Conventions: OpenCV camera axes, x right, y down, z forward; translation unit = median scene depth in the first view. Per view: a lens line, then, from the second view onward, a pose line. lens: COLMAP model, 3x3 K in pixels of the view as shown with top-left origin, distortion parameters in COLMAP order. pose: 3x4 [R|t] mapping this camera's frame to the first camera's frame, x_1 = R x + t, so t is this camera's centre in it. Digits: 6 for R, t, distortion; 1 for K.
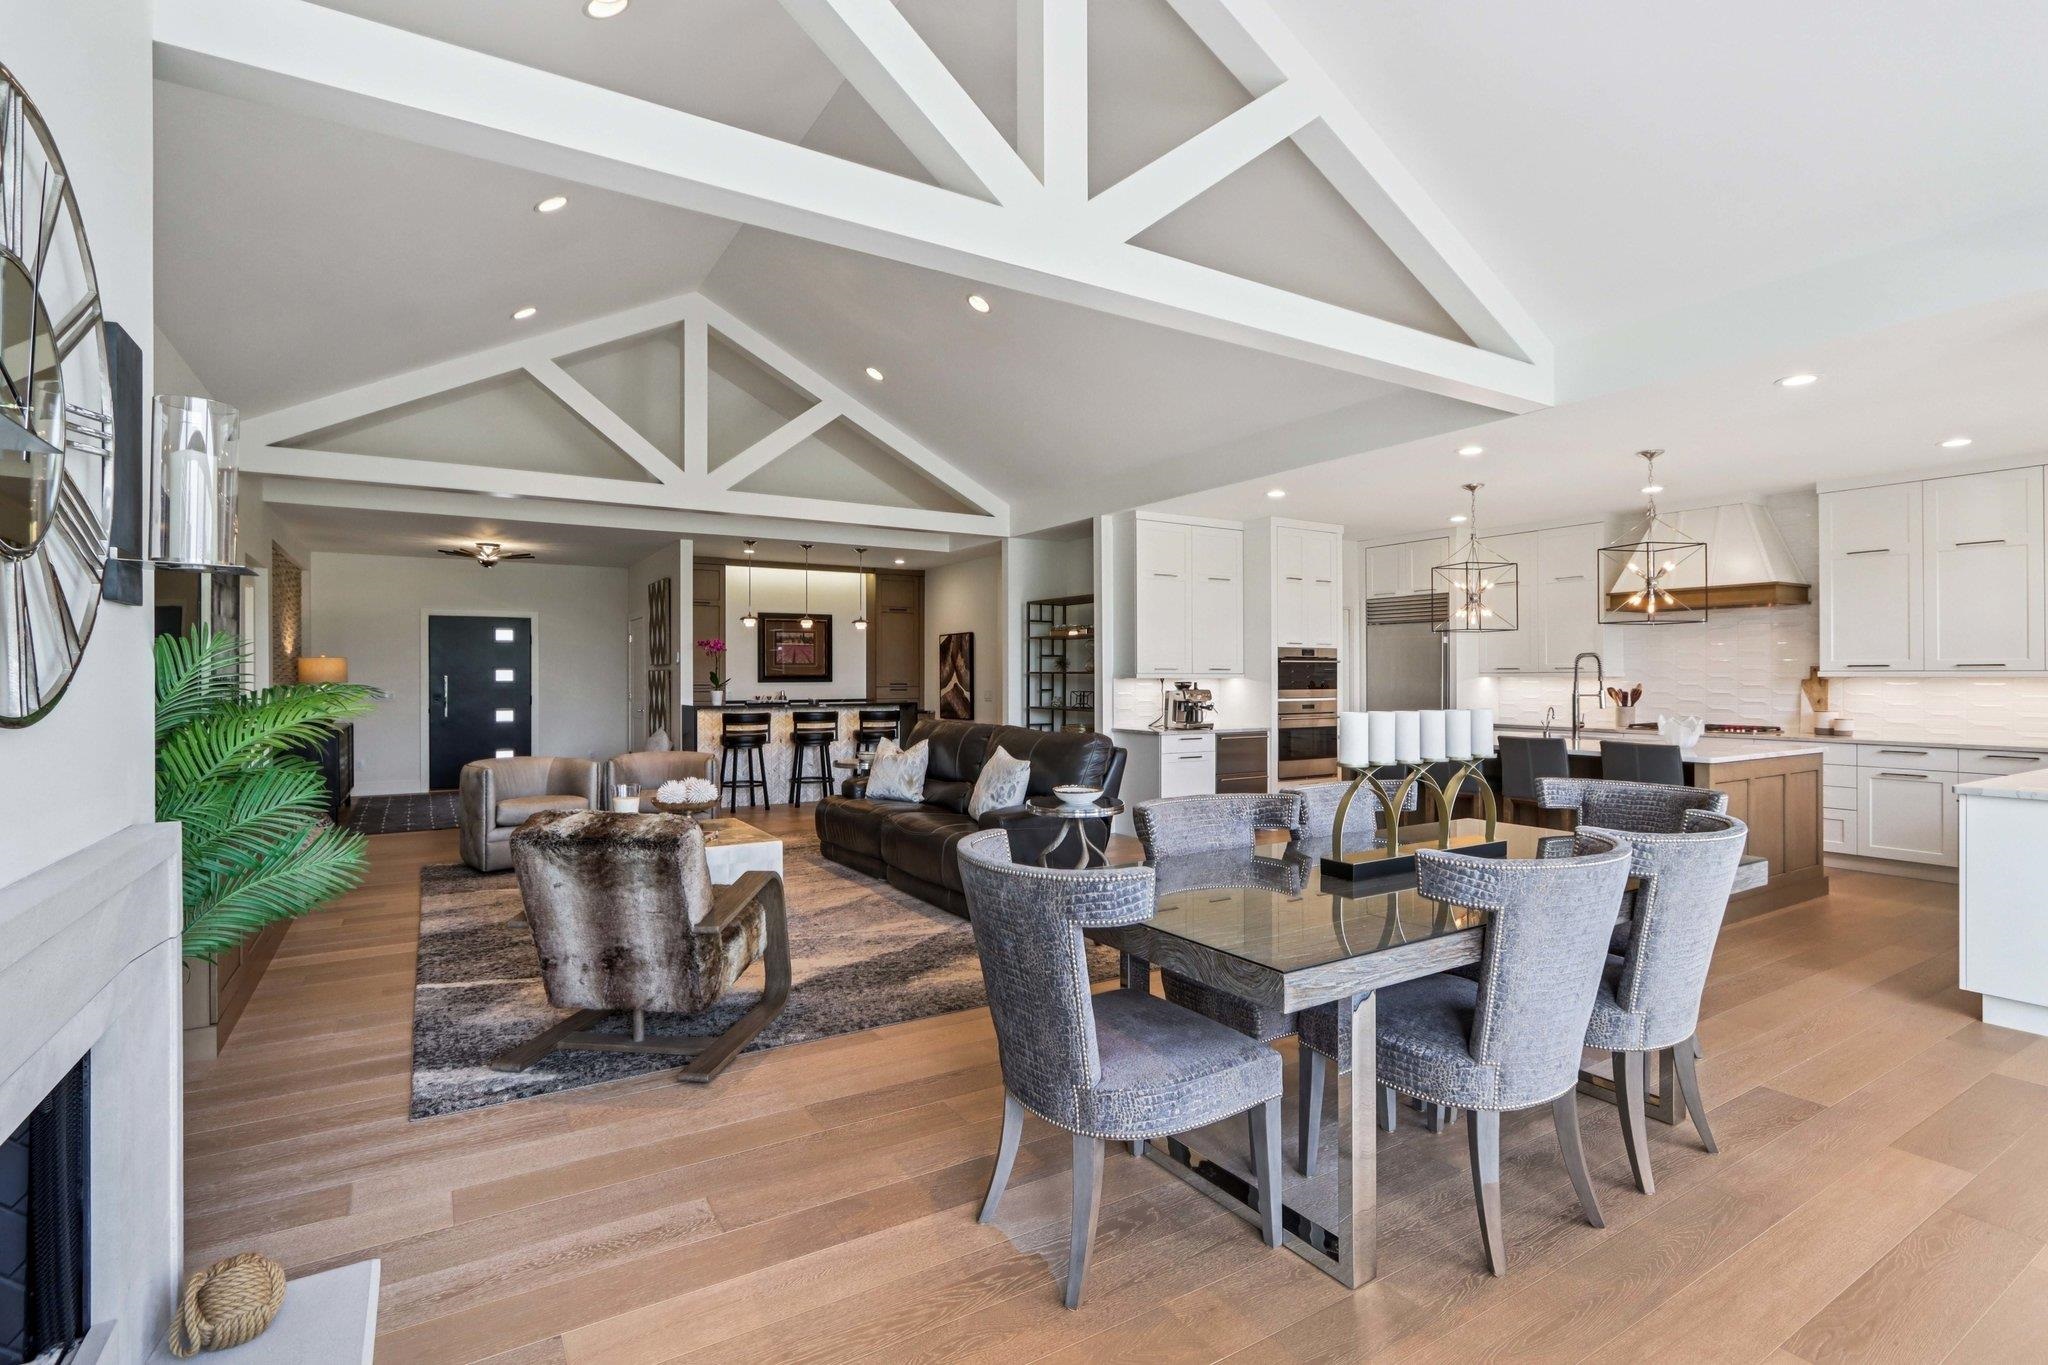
lens RADIAL K [[975.6, 0, 1025.3], [0, 975.6, 668.4], [0, 0, 1]] dist [-0.016234, 0.002351]
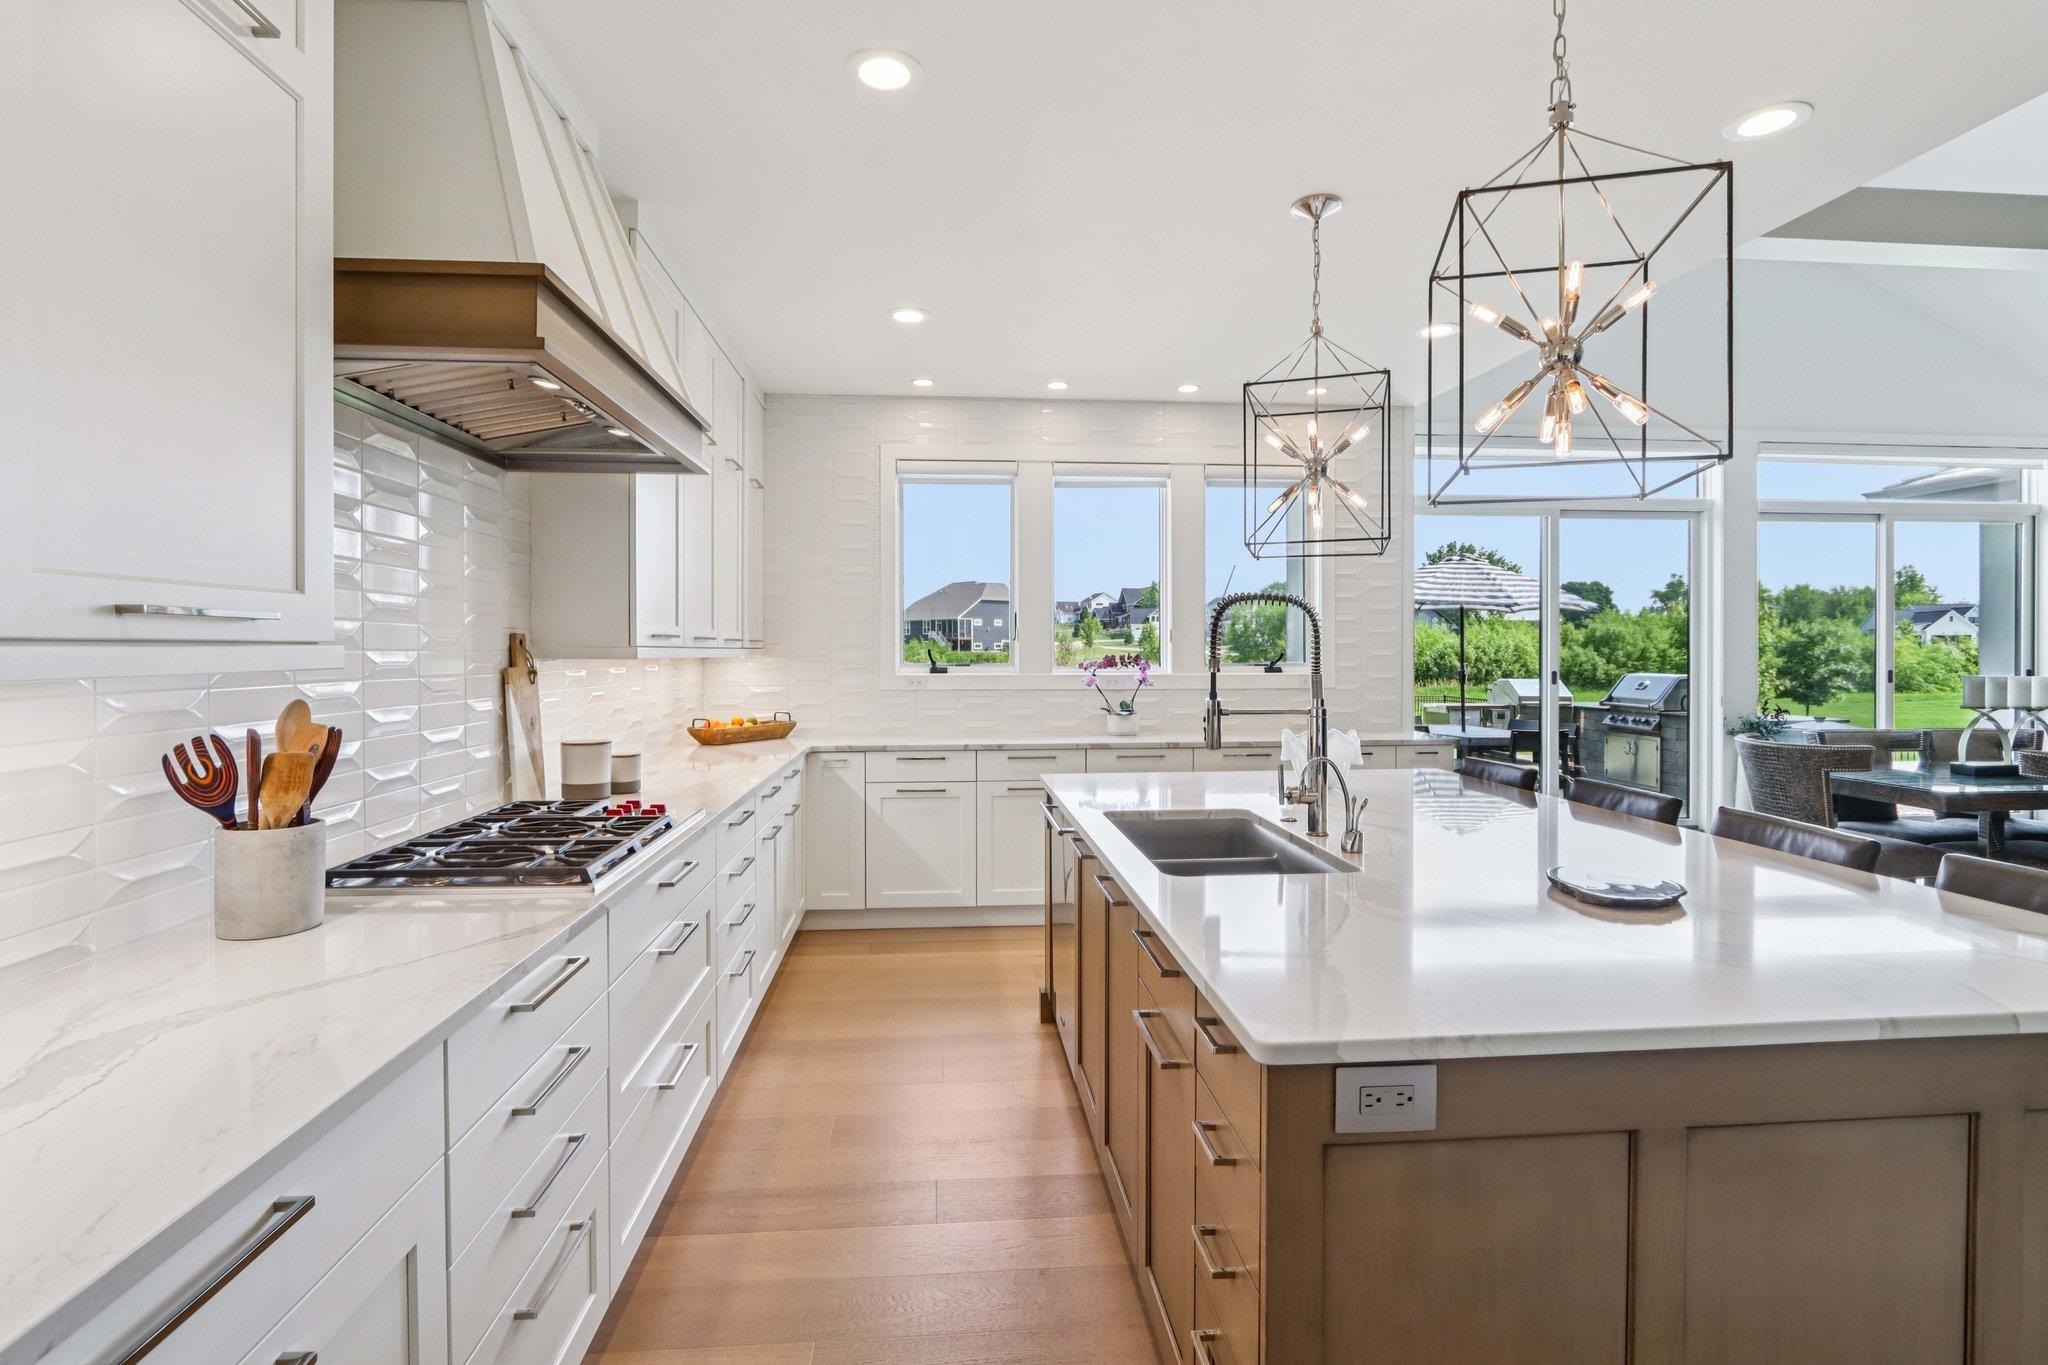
lens RADIAL K [[975.6, 0, 1017.4], [0, 975.6, 672.1], [0, 0, 1]] dist [-0.016234, 0.002351]
pose [[-0.888859, -0.006315, 0.458138, 0.403862], [0.001482, 0.999860, 0.016658, 0.005420], [-0.458179, 0.015485, -0.888725, 1.112114]]
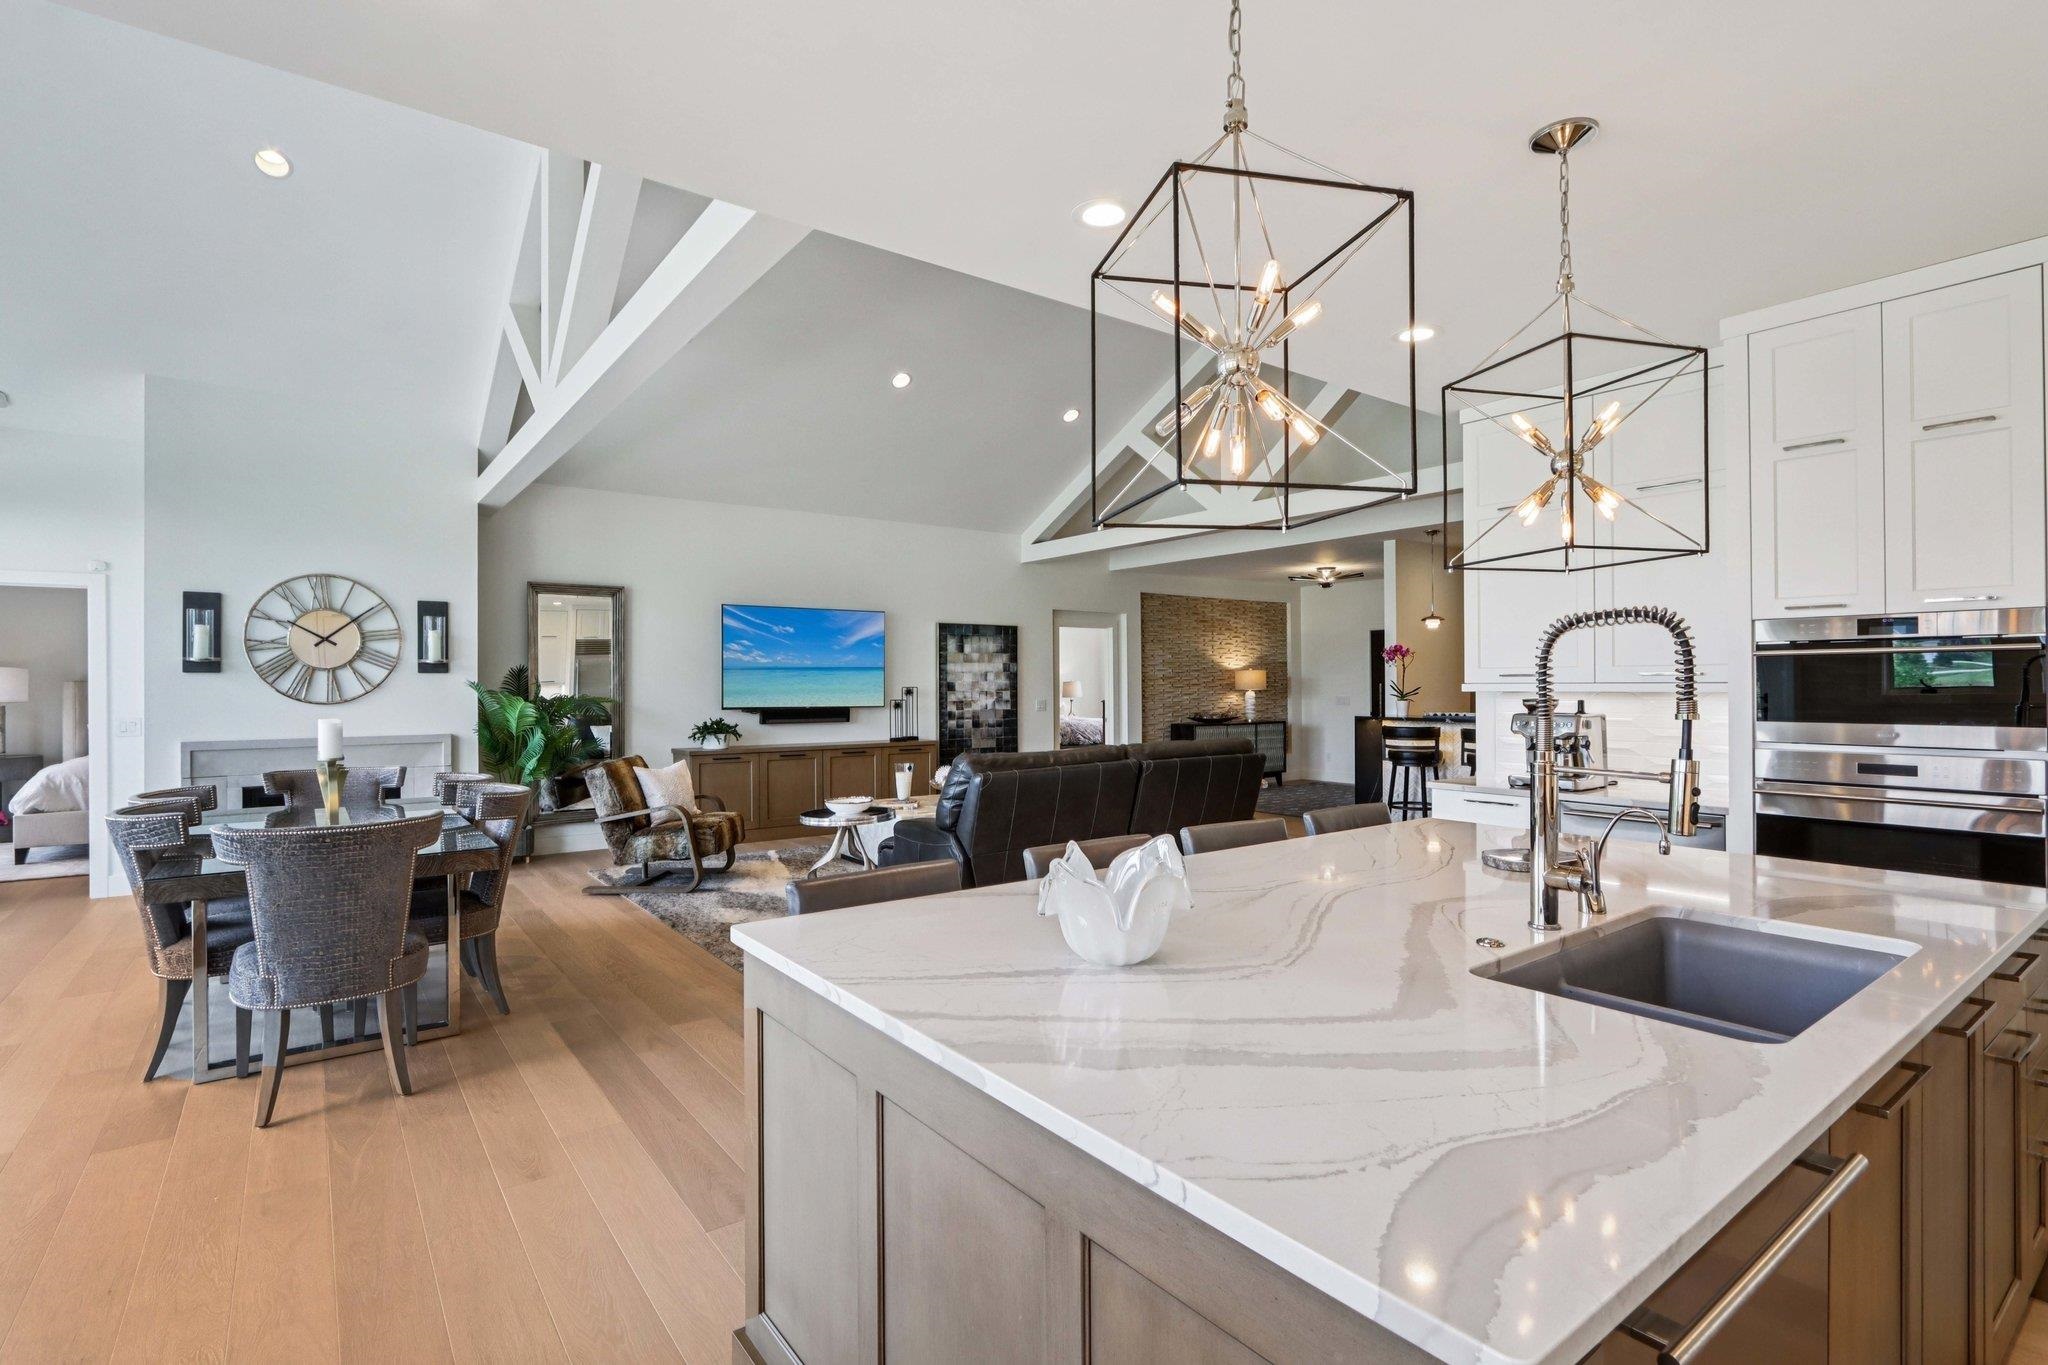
lens RADIAL K [[975.6, 0, 1023.5], [0, 975.6, 679.4], [0, 0, 1]] dist [-0.016234, 0.002351]
pose [[0.091193, -0.004279, -0.995824, 0.674659], [0.012195, 0.999921, -0.003180, 0.001494], [0.995759, -0.011854, 0.091238, 0.666855]]
